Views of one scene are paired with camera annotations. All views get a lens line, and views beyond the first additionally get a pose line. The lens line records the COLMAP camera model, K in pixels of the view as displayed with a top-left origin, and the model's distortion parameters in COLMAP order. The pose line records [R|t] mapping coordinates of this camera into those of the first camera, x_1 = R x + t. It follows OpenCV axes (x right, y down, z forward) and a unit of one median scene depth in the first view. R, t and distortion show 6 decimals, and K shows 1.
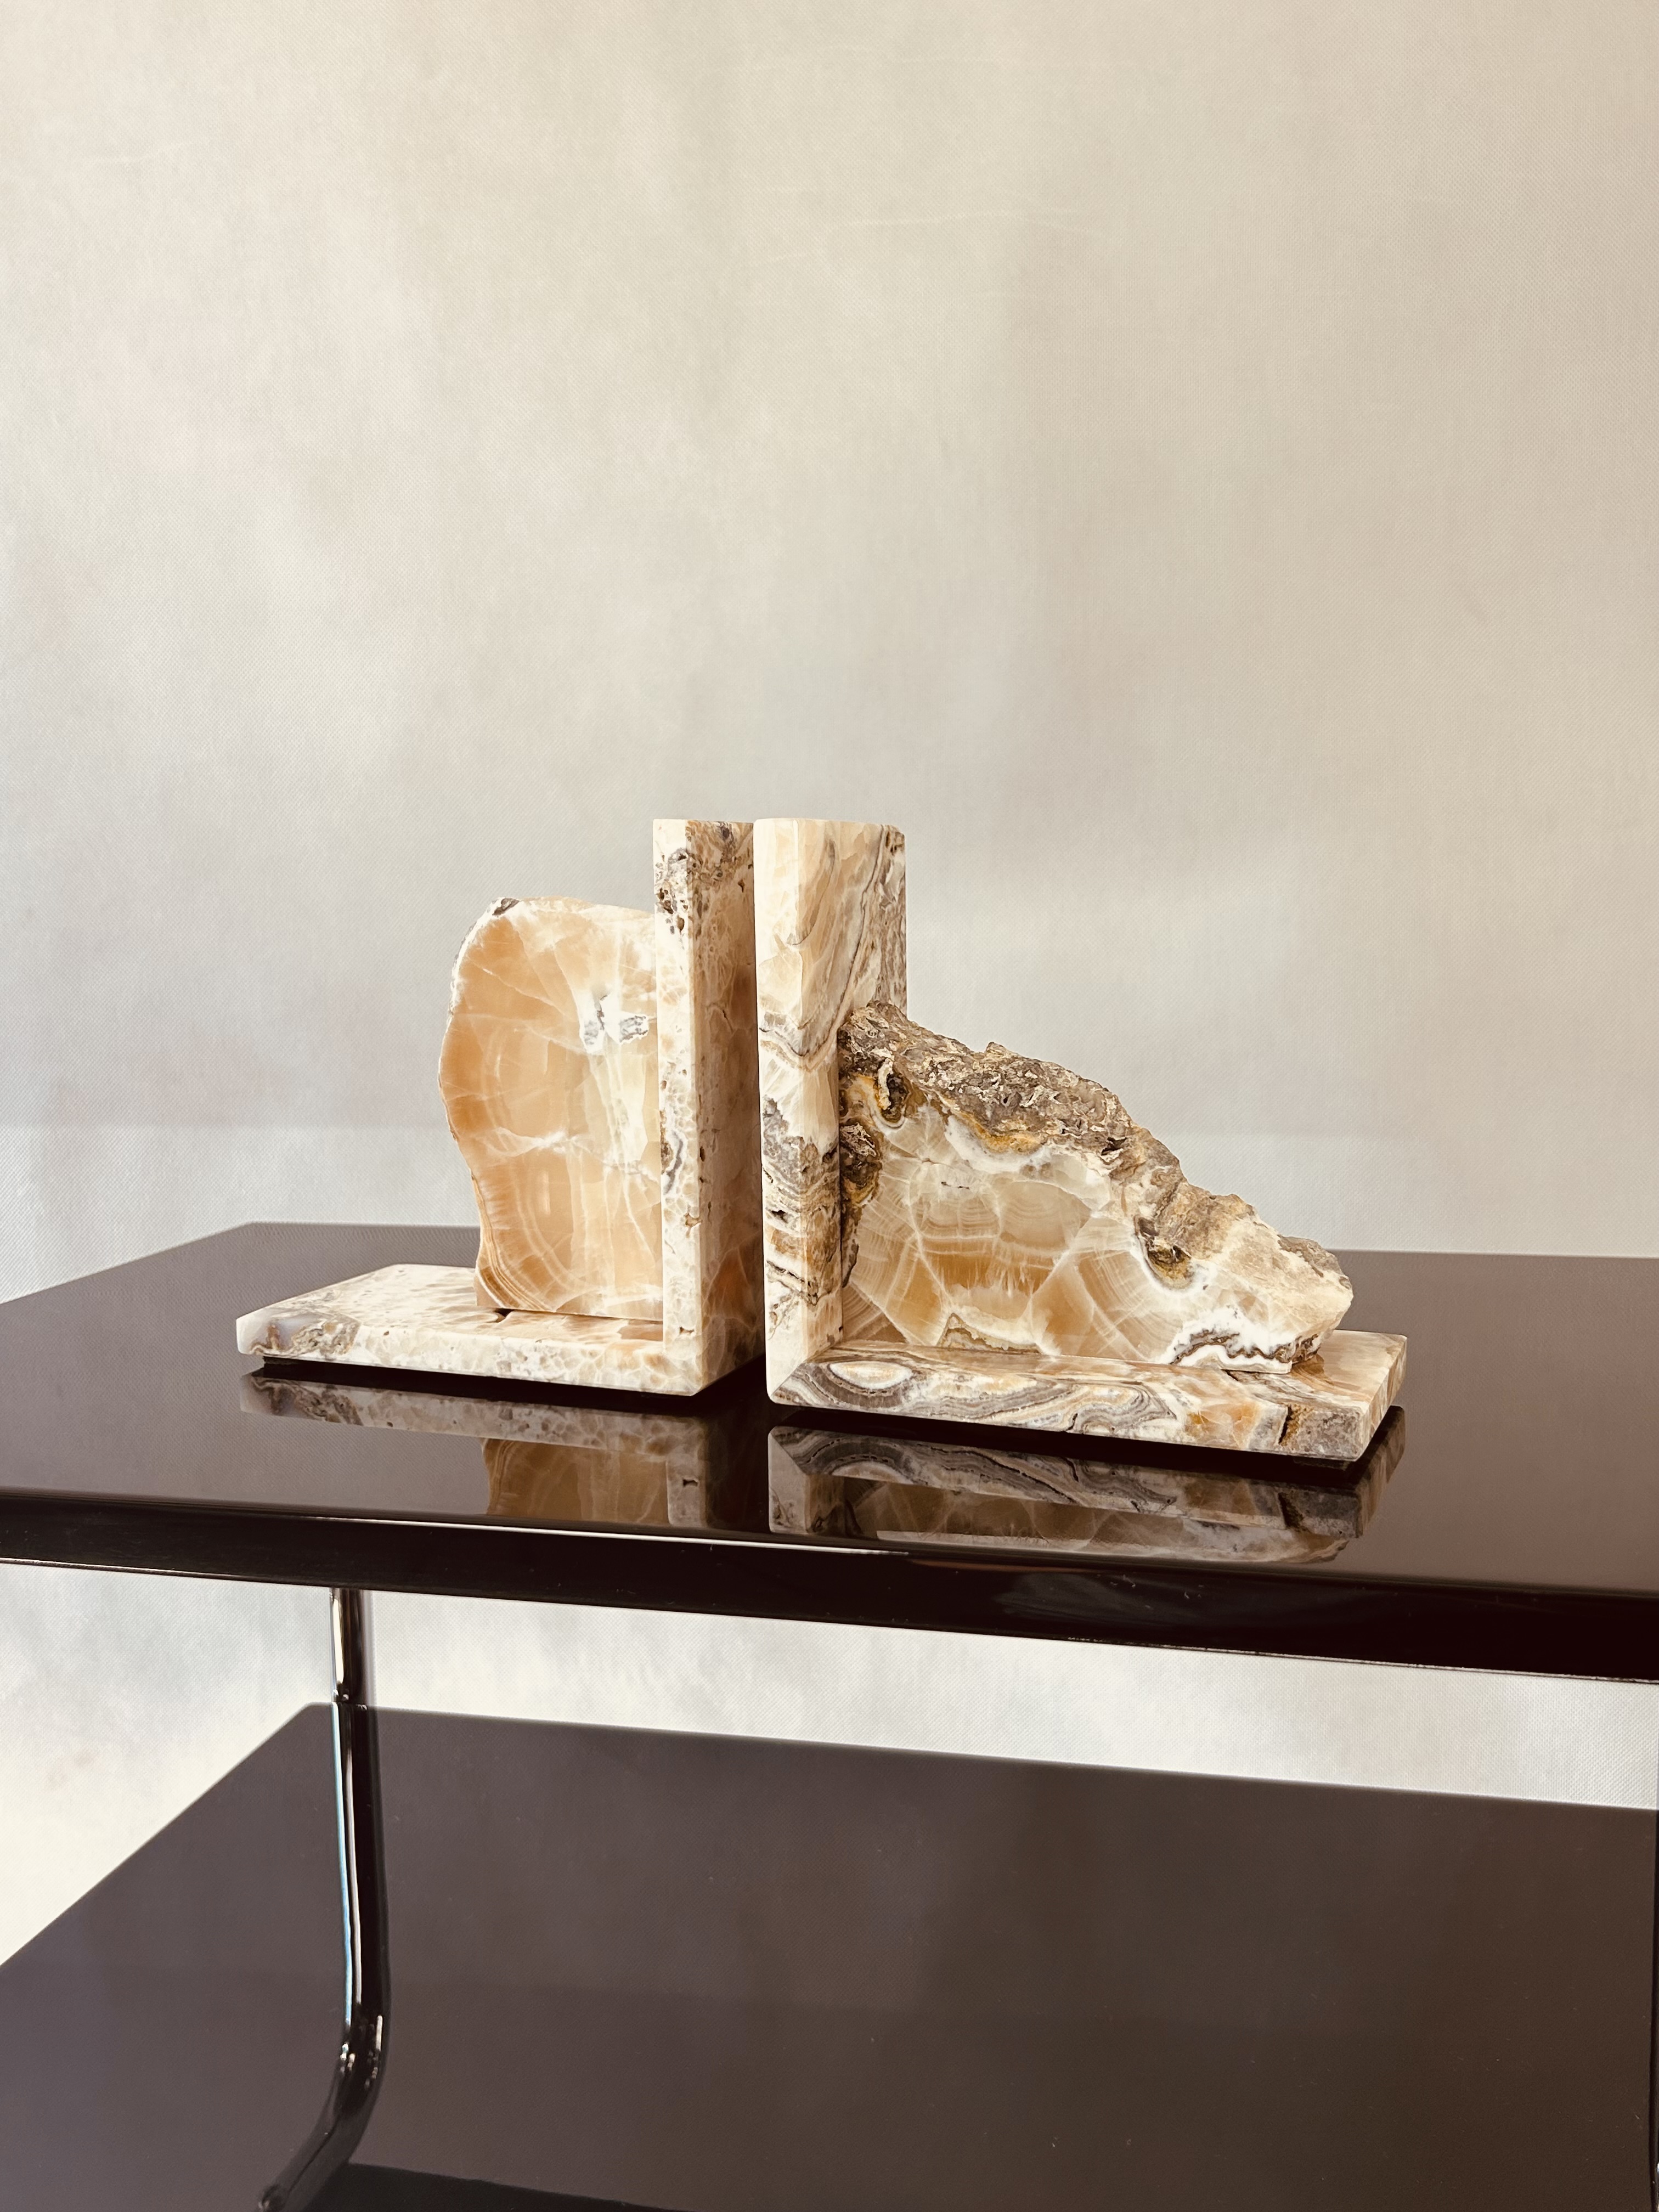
lens RADIAL K [[1943.0, 0, 830.6], [0, 1943.0, 1121.0], [0, 0, 1]] dist [0.232182, -0.876839]
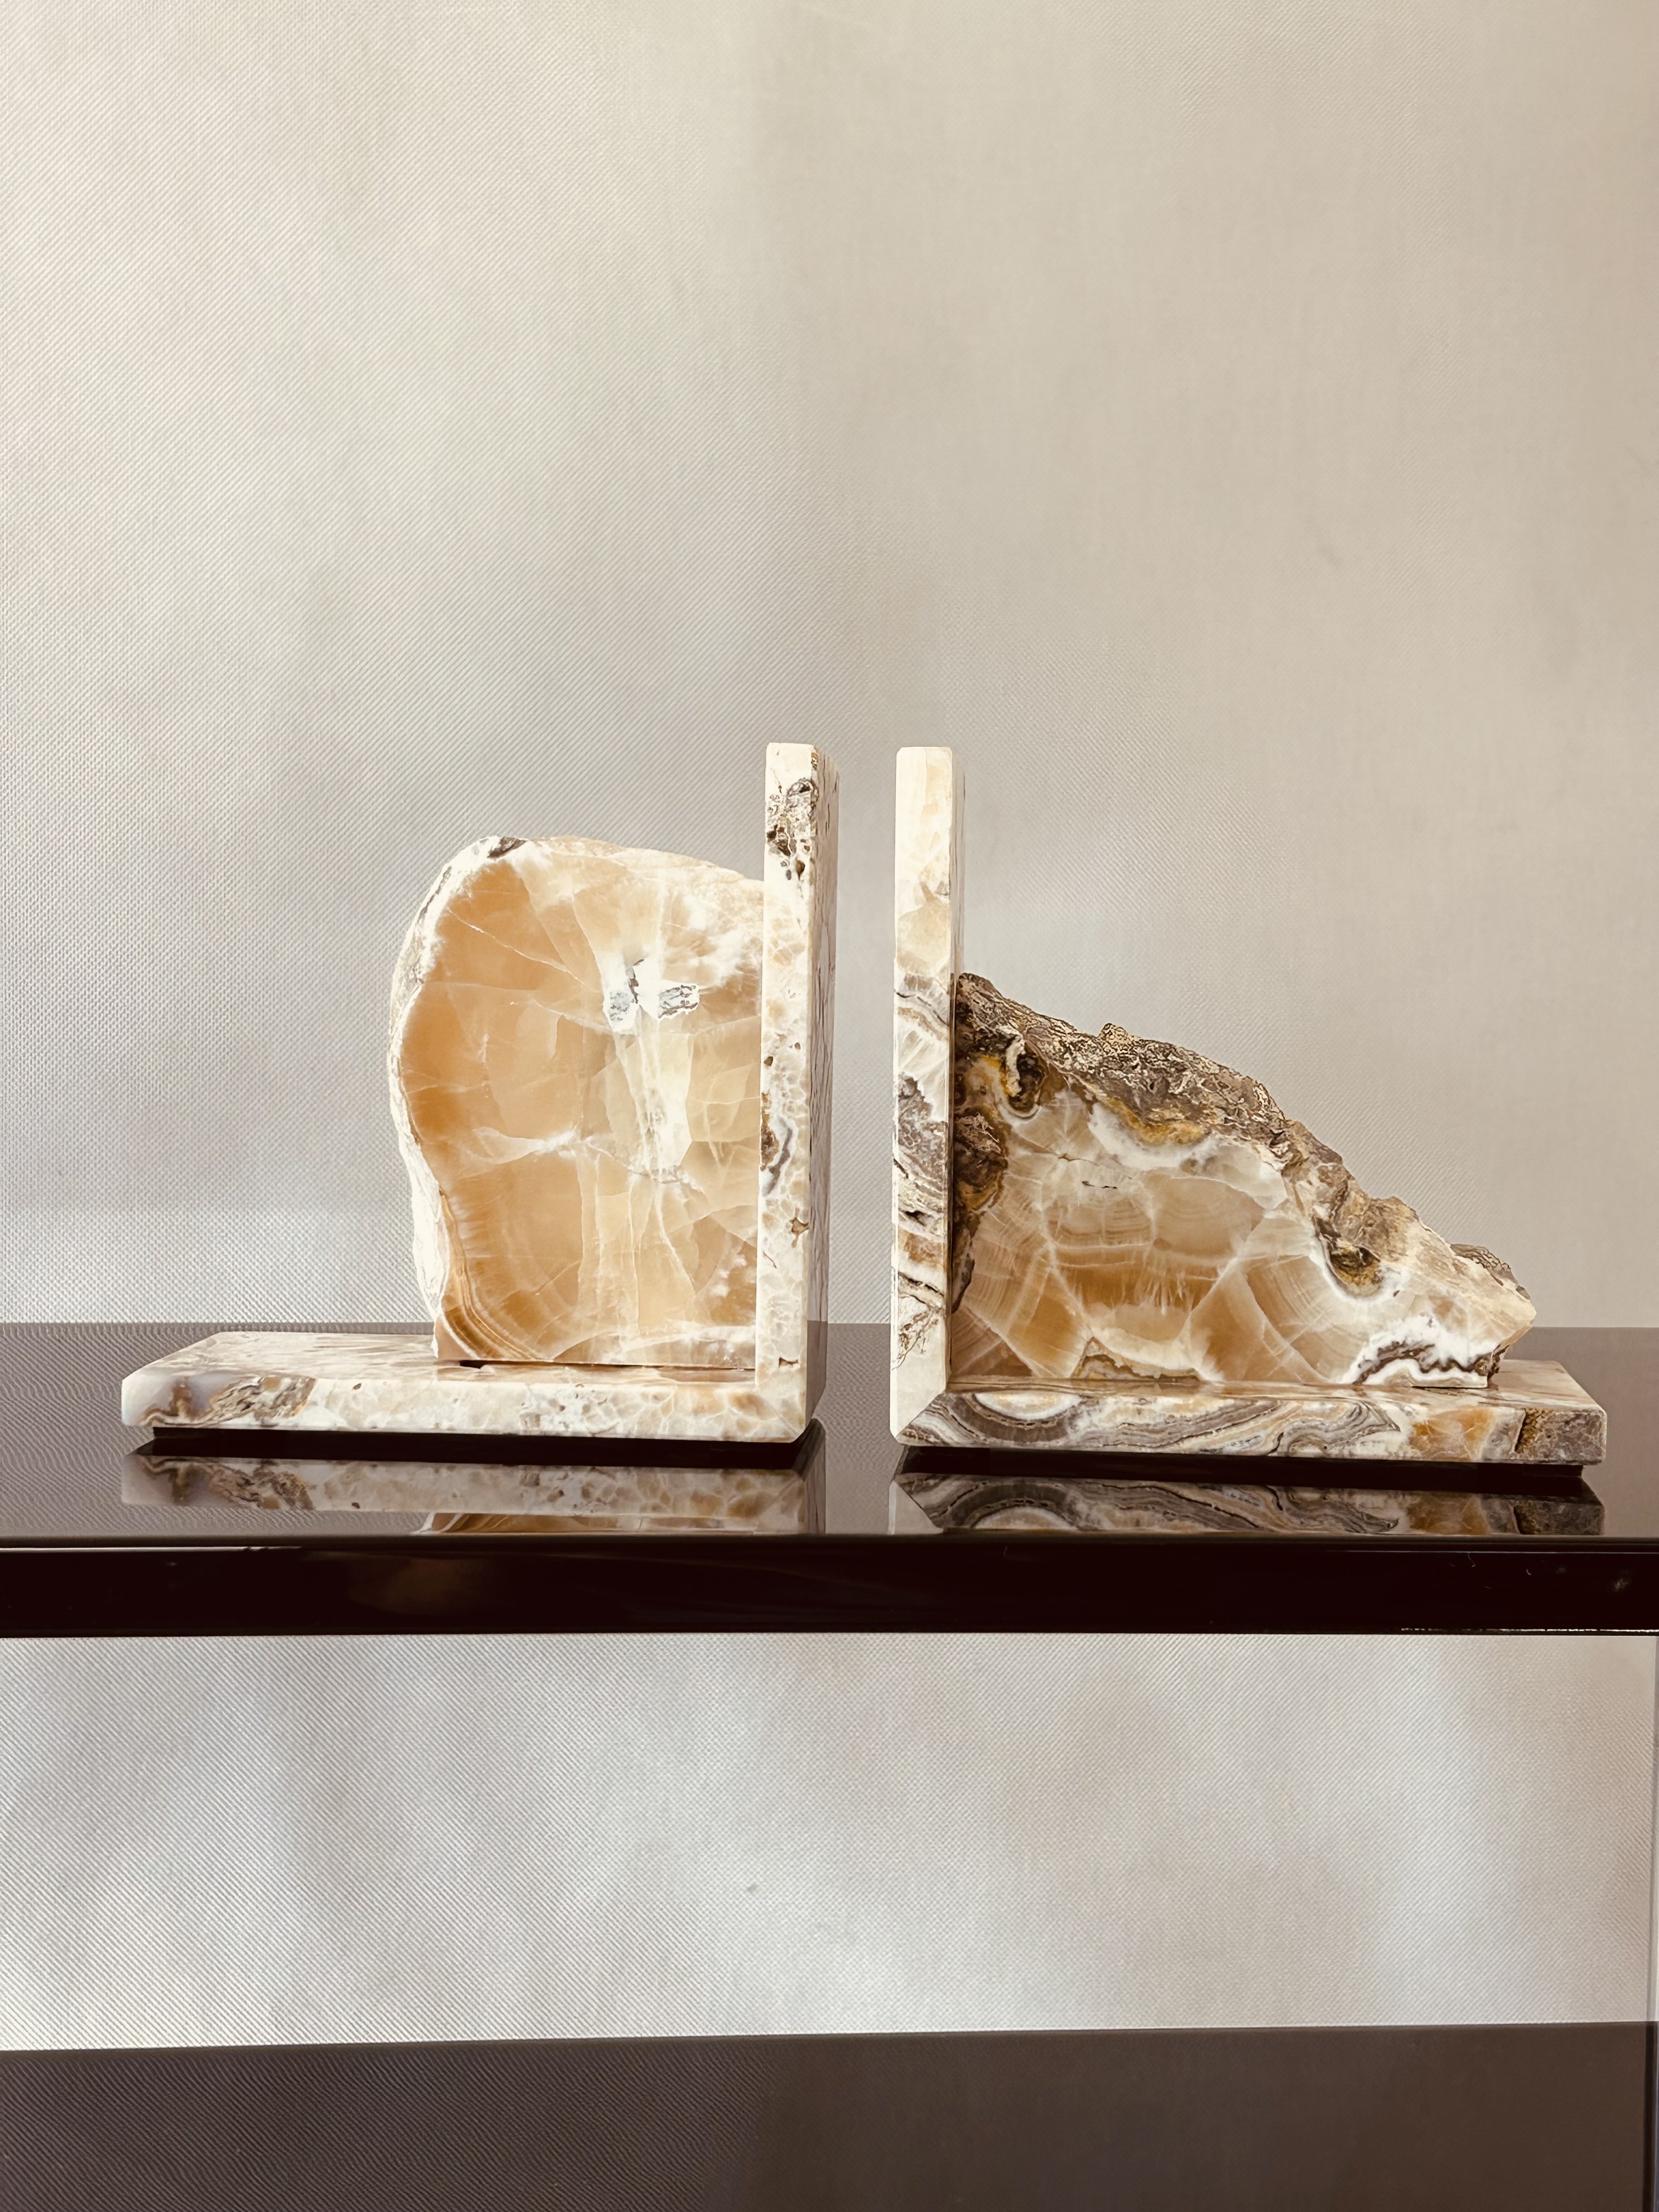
lens RADIAL K [[3267.4, 0, 803.5], [0, 3267.4, 1137.4], [0, 0, 1]] dist [0.253832, -1.016873]
pose [[0.953561, 0.010939, 0.301000, -0.490193], [0.008321, 0.998002, -0.062633, 0.100818], [-0.301084, 0.062229, 0.951565, -0.324092]]
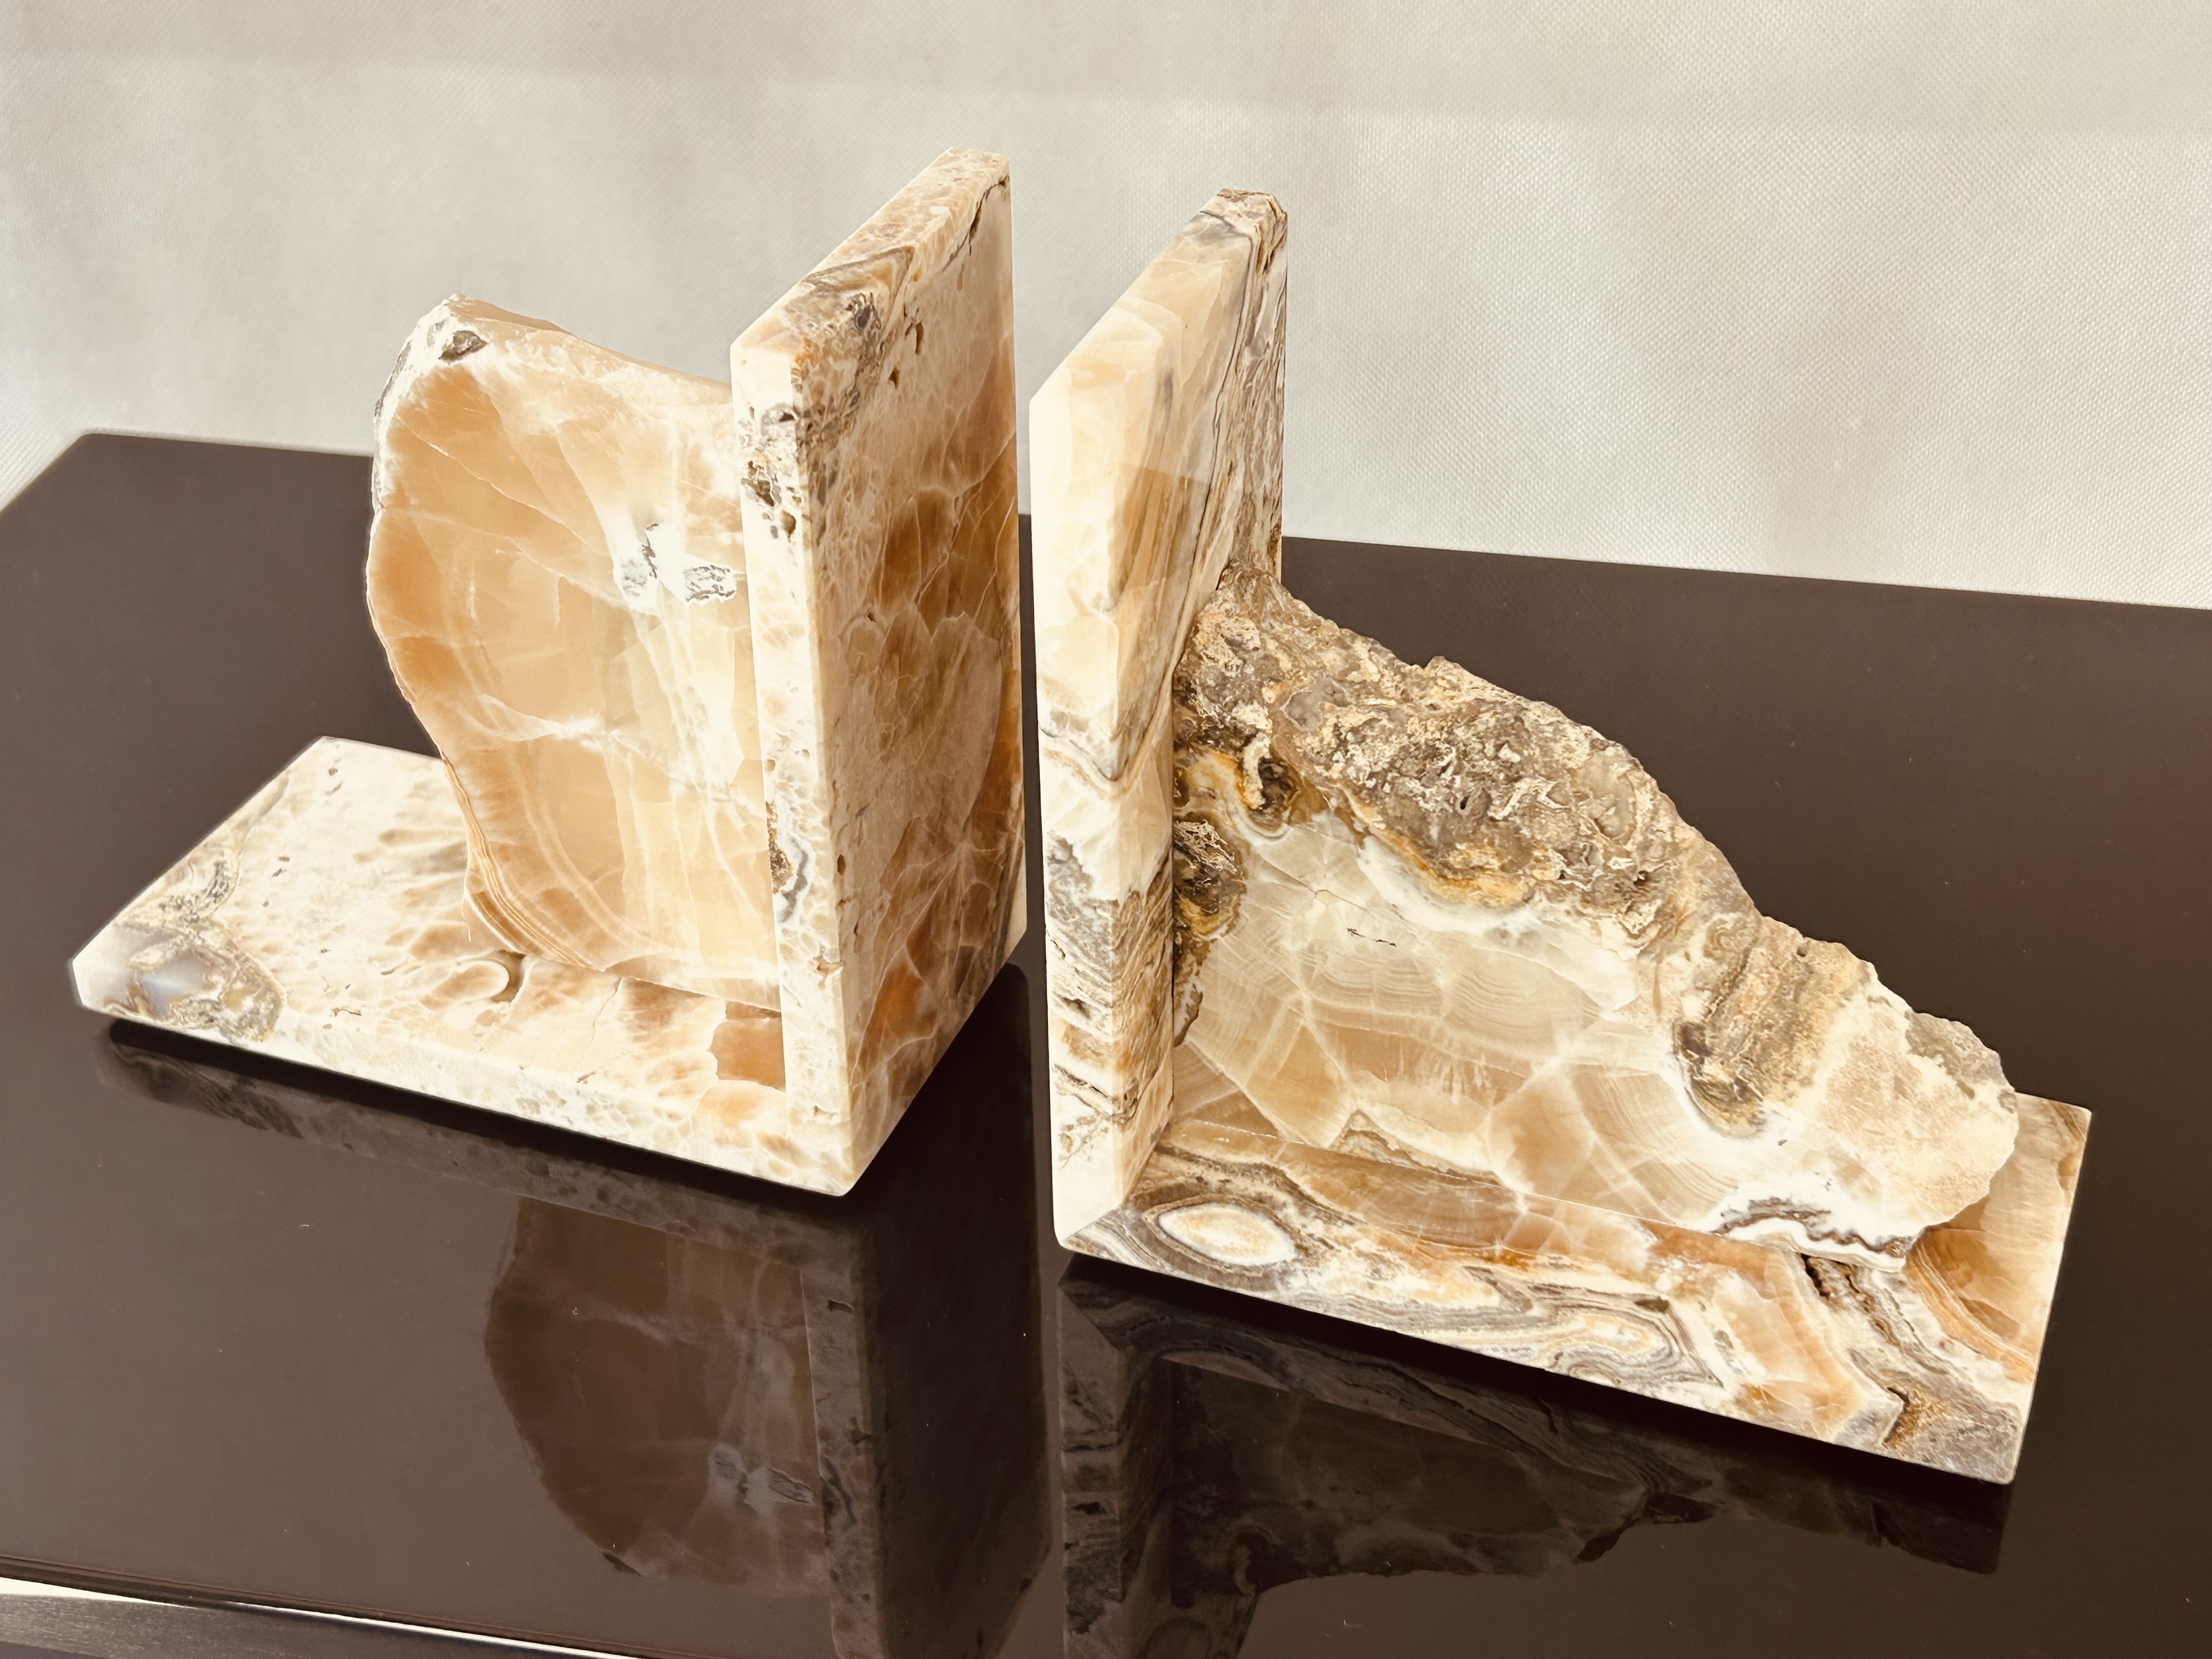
lens RADIAL K [[3174.9, 0, 1123.2], [0, 3174.9, 848.1], [0, 0, 1]] dist [0.256156, -1.045556]
pose [[0.999235, -0.014122, 0.036471, -0.046099], [-0.003501, 0.896497, 0.443035, -0.418395], [-0.038952, -0.442824, 0.895762, 0.150077]]
